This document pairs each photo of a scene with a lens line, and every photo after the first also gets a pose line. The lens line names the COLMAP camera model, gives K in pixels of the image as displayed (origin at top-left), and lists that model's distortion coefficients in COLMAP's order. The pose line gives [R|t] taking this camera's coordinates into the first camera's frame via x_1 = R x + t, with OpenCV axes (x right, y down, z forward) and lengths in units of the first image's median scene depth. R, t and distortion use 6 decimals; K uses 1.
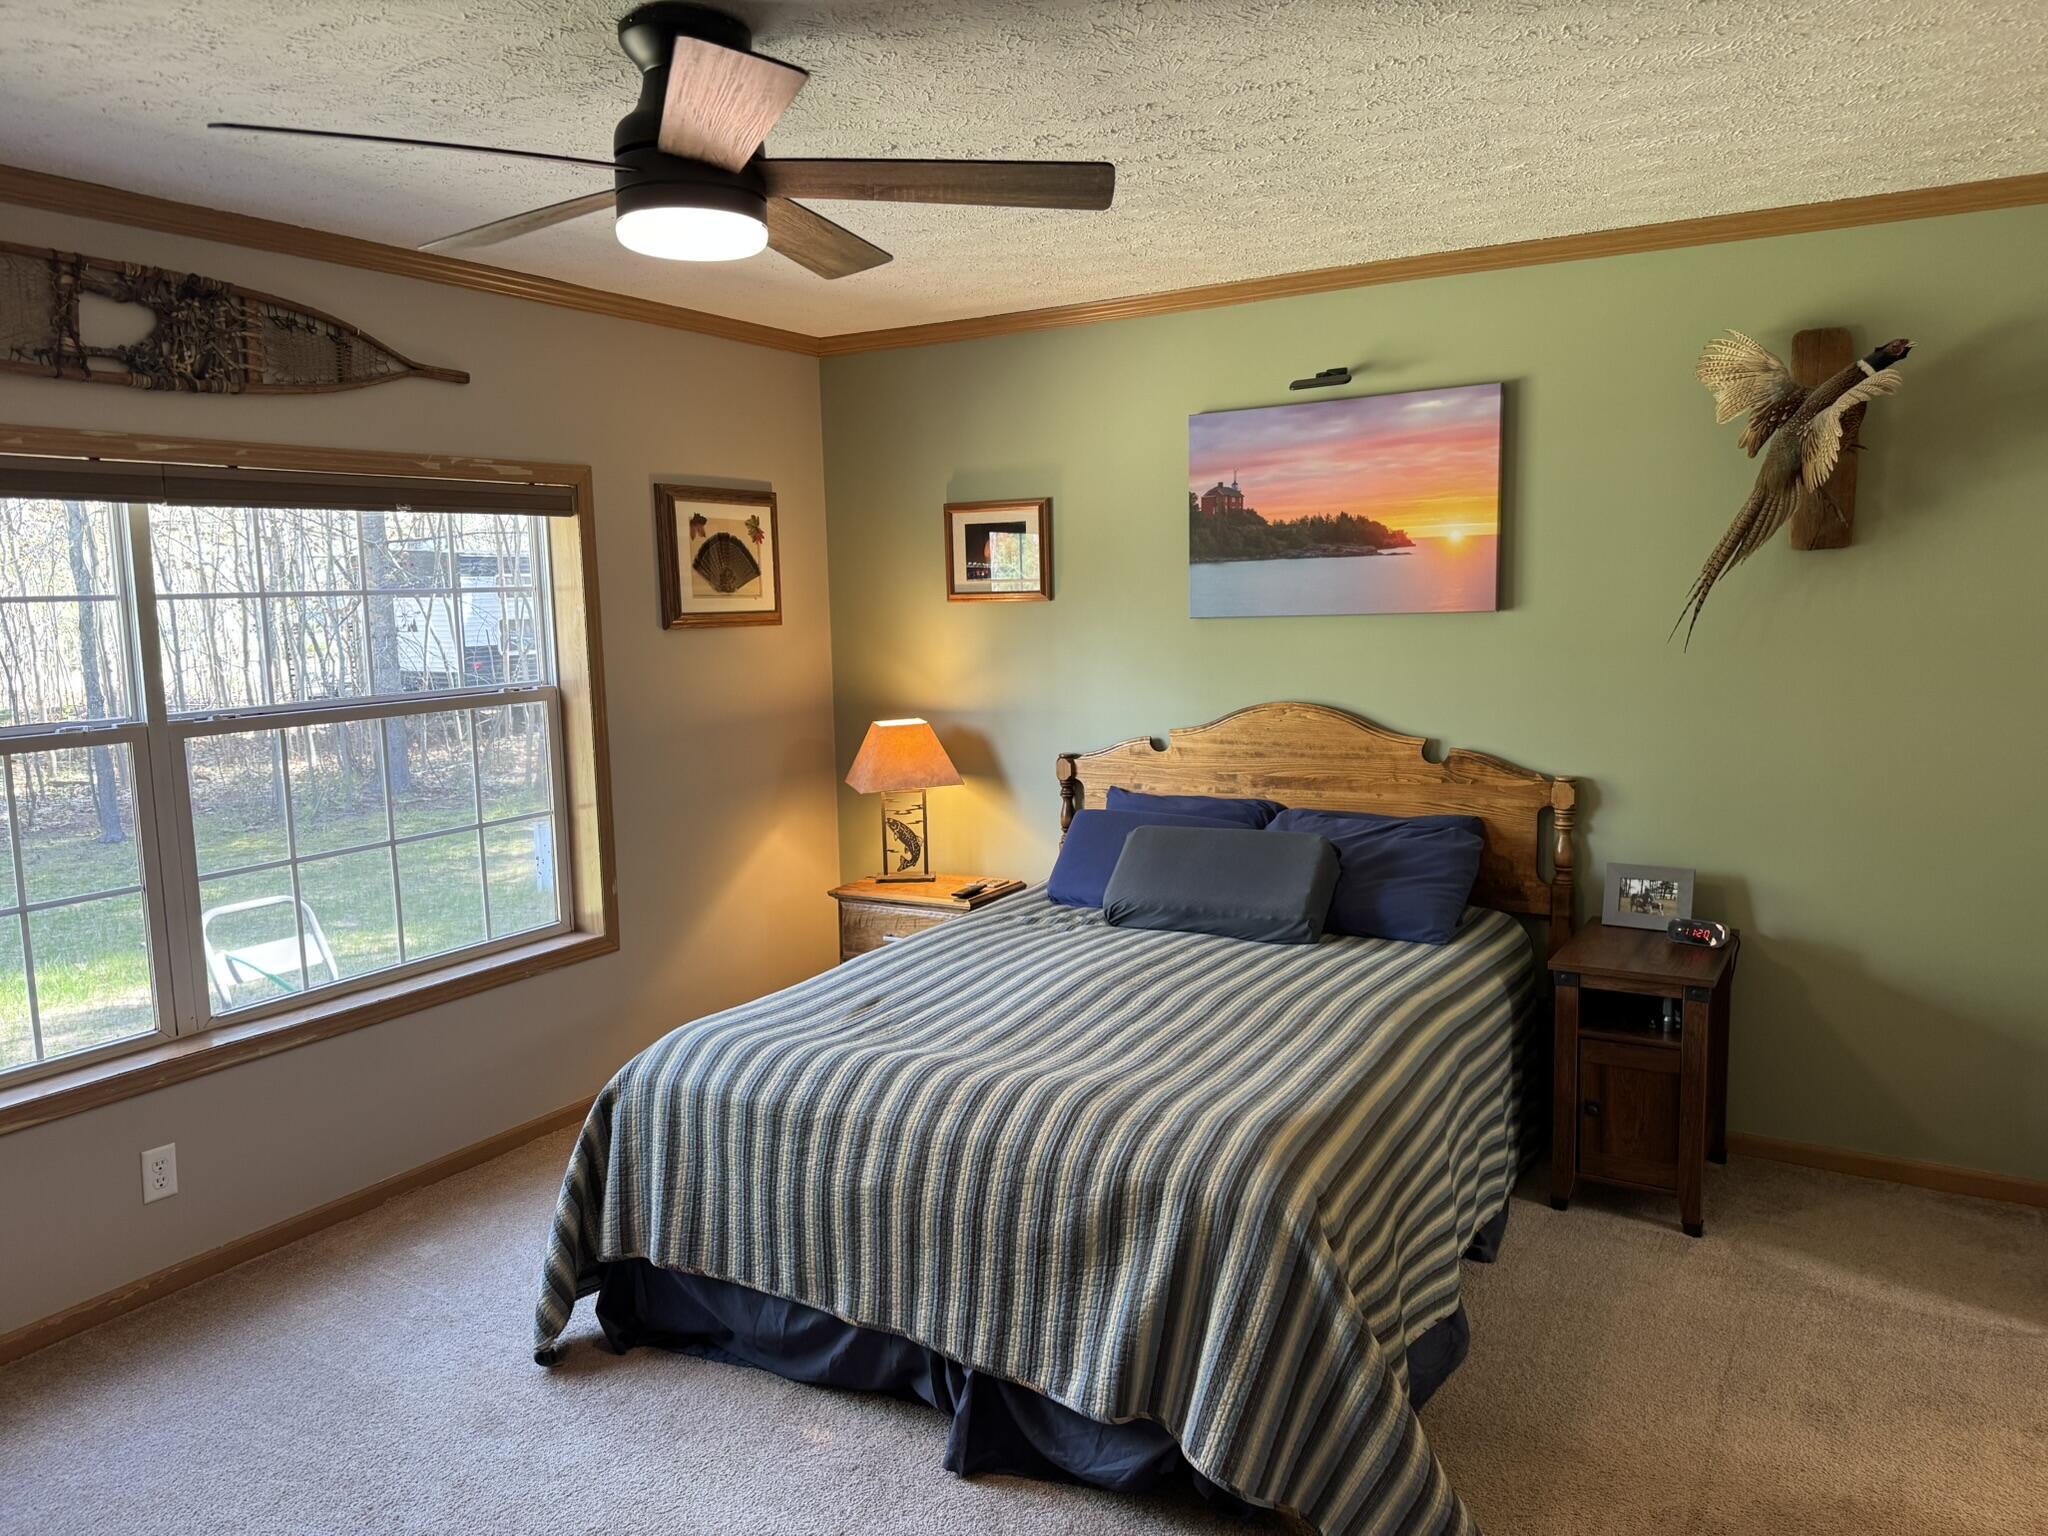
lens RADIAL K [[1434.0, 0, 1024.0], [0, 1434.0, 768.0], [0, 0, 1]] dist [0.097959, -0.134330]
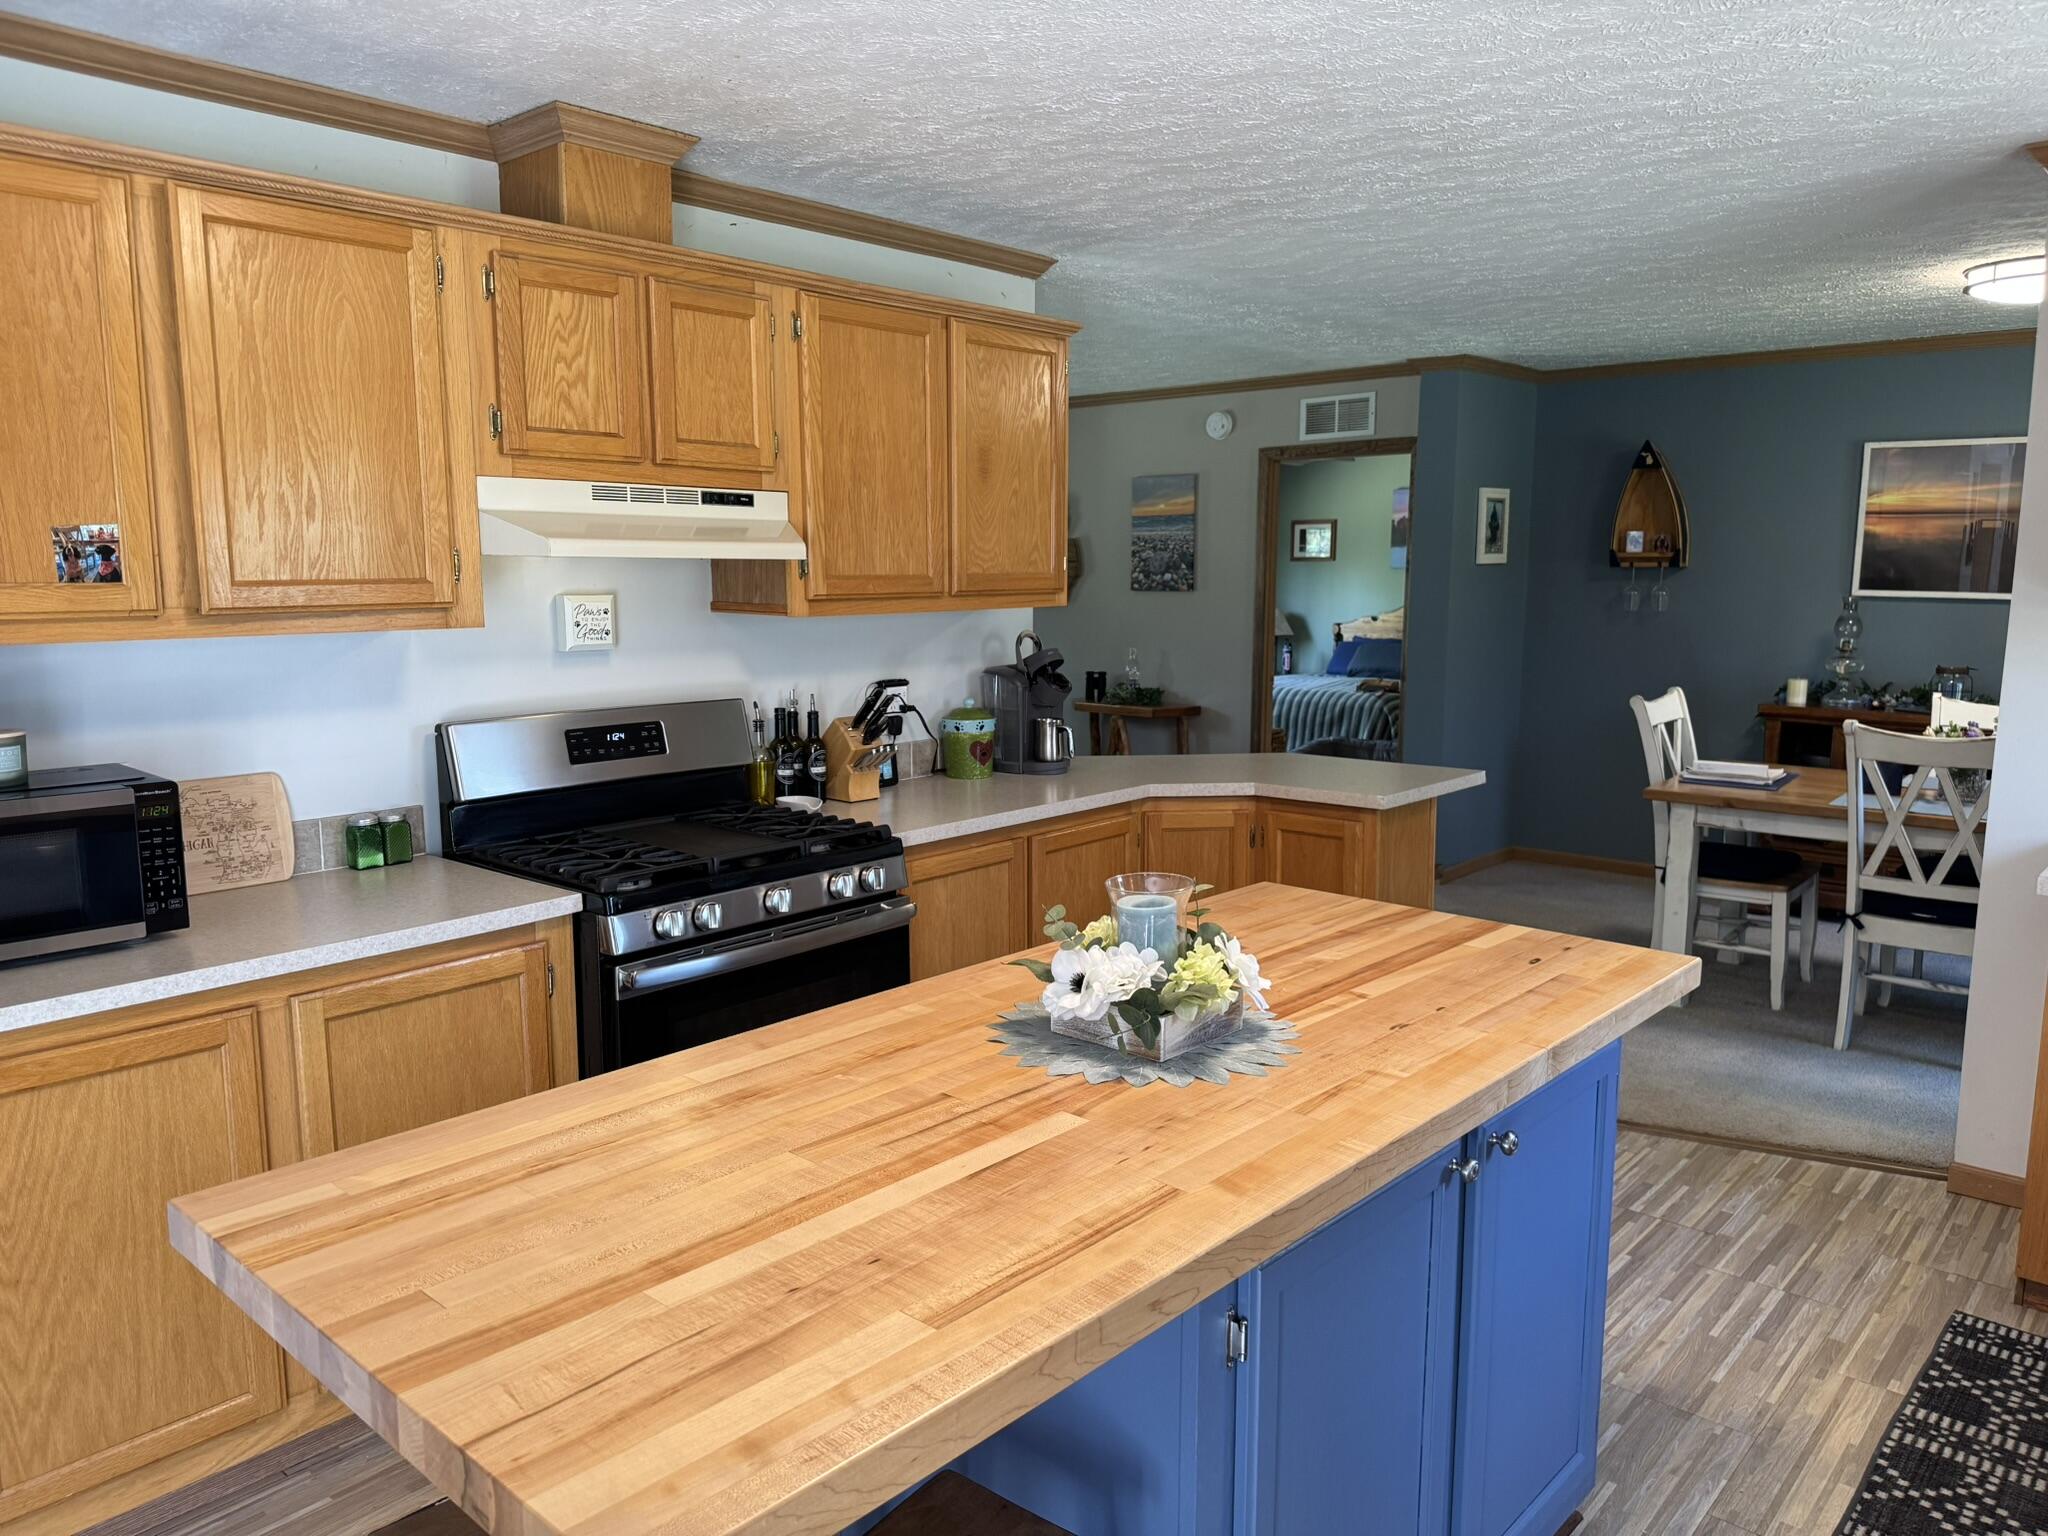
lens RADIAL K [[1438.9, 0, 1014.0], [0, 1438.9, 772.8], [0, 0, 1]] dist [0.080063, -0.118964]
pose [[0.980087, 0.050285, -0.192097, -0.028153], [-0.045925, 0.998578, 0.027085, 0.230417], [0.193185, -0.017724, 0.981002, -1.750115]]
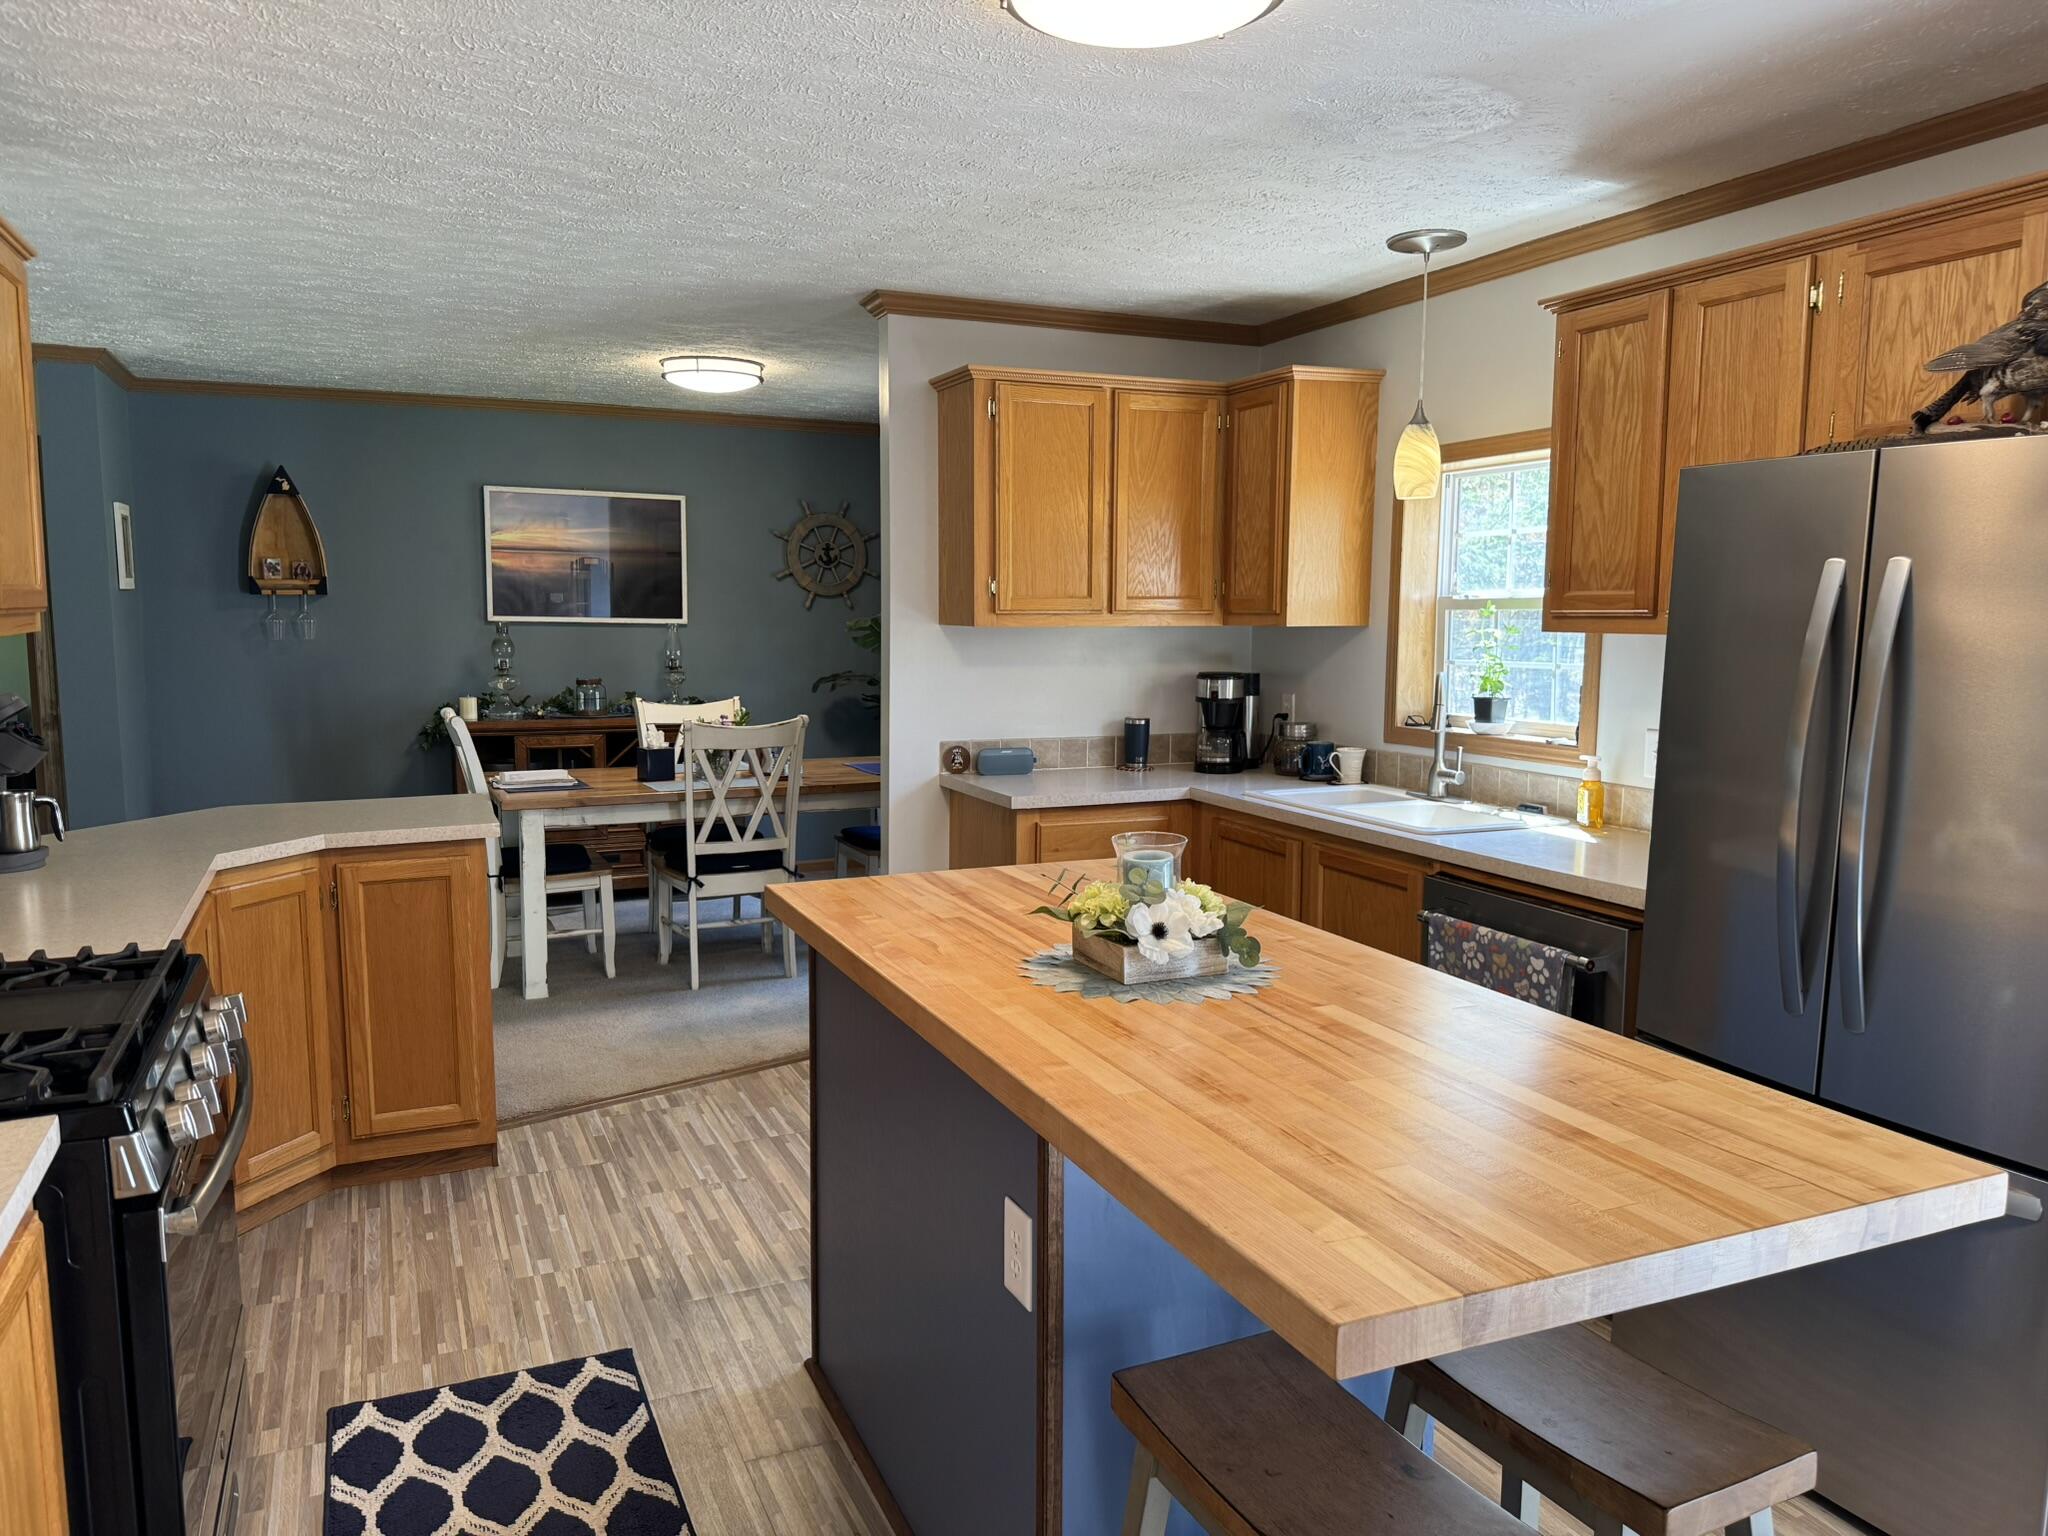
lens RADIAL K [[1434.0, 0, 1024.0], [0, 1434.0, 768.0], [0, 0, 1]] dist [0.097959, -0.134330]
pose [[0.584194, -0.068028, 0.808758, -0.477770], [0.083752, 0.996214, 0.023299, 0.231881], [-0.807281, 0.054124, 0.587680, -1.595447]]
